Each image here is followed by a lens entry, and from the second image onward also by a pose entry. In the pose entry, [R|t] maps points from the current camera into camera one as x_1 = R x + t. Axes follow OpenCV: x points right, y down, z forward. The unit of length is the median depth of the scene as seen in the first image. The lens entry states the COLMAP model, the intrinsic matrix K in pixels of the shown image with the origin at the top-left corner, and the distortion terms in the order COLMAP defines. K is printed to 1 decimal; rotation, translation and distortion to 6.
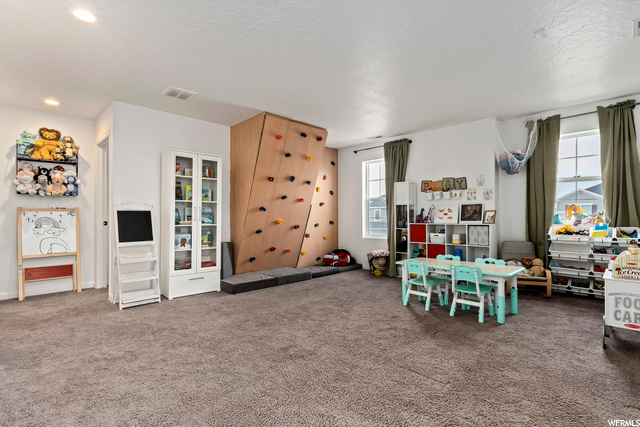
lens RADIAL K [[310.2, 0, 323.7], [0, 310.2, 216.6], [0, 0, 1]] dist [-0.006494, -0.000103]
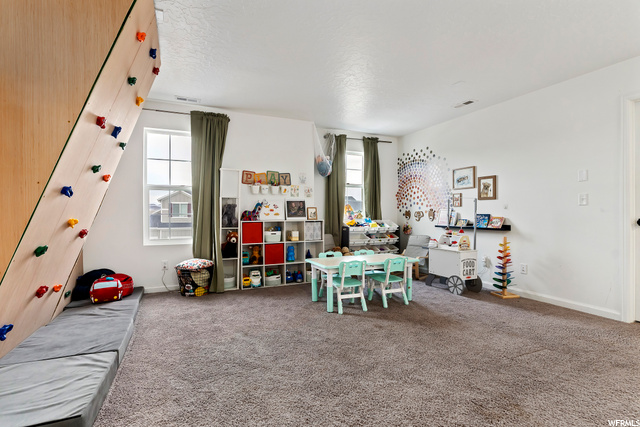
lens RADIAL K [[310.2, 0, 323.4], [0, 310.2, 210.6], [0, 0, 1]] dist [-0.006494, -0.000103]
pose [[0.367409, 0.007525, 0.930029, -0.429593], [-0.004055, 0.999971, -0.006489, -0.001268], [-0.930050, -0.001387, 0.367429, 0.535868]]
